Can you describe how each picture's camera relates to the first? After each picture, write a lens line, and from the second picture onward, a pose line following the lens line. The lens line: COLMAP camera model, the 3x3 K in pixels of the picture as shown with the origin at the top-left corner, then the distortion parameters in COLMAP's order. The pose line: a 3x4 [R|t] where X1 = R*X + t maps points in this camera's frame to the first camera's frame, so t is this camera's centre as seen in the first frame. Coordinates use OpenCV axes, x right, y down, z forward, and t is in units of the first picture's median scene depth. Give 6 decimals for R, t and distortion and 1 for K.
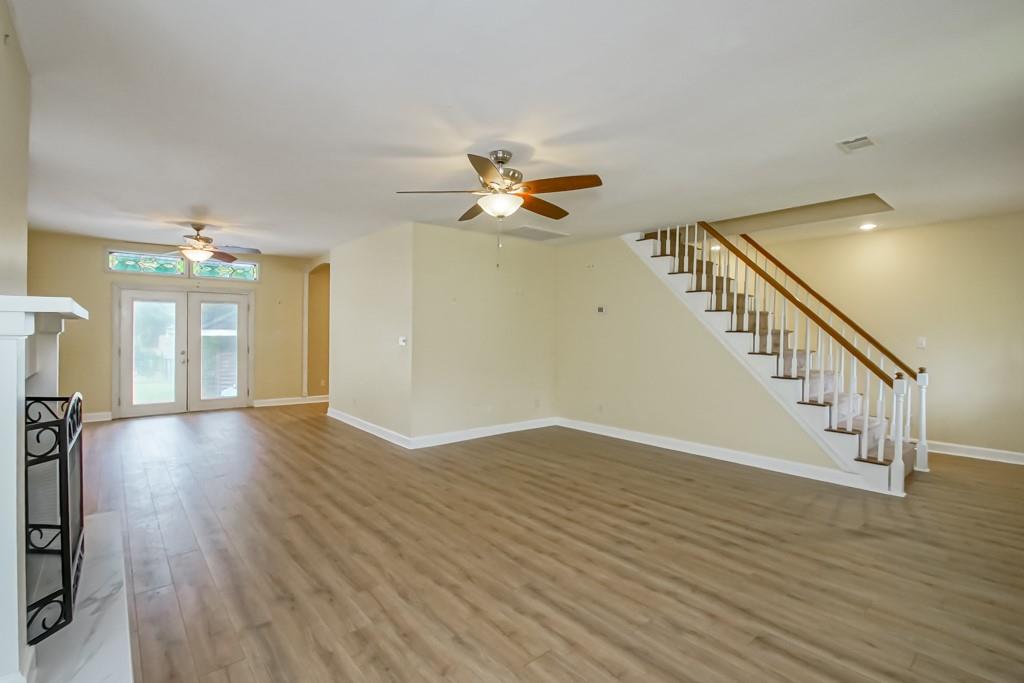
lens RADIAL K [[463.5, 0, 496.6], [0, 463.5, 340.2], [0, 0, 1]] dist [0.001573, -0.000098]
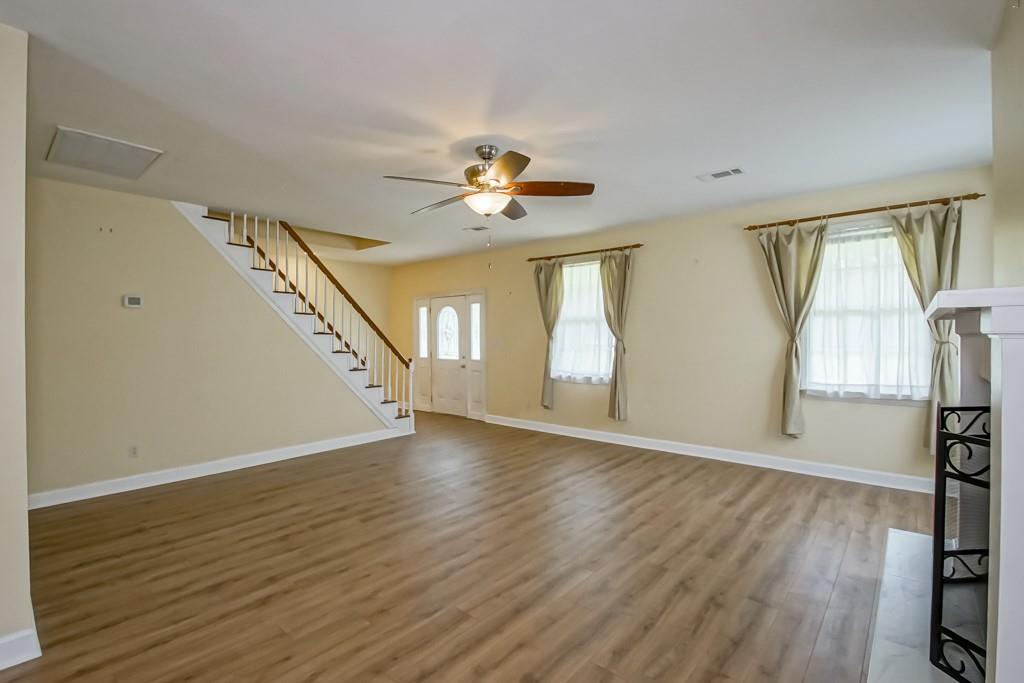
lens RADIAL K [[463.5, 0, 496.6], [0, 463.5, 340.2], [0, 0, 1]] dist [0.001573, -0.000098]
pose [[-0.147232, -0.013311, 0.989012, -0.794791], [0.018967, 0.999688, 0.016278, -0.014547], [-0.988920, 0.021155, -0.146933, 0.936104]]
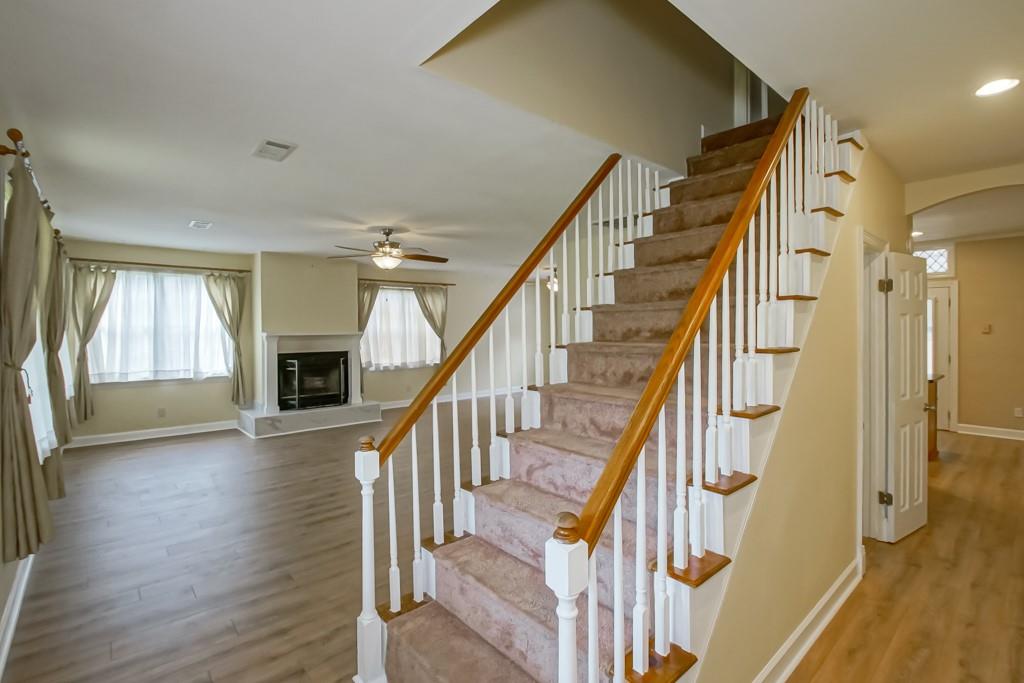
lens RADIAL K [[473.1, 0, 506.1], [0, 473.1, 335.0], [0, 0, 1]] dist [-0.008485, -0.001054]
pose [[0.029594, 0.004638, -0.999551, 1.380708], [-0.009012, 0.999950, 0.004373, -0.038831], [0.999521, 0.008879, 0.029634, 1.131984]]
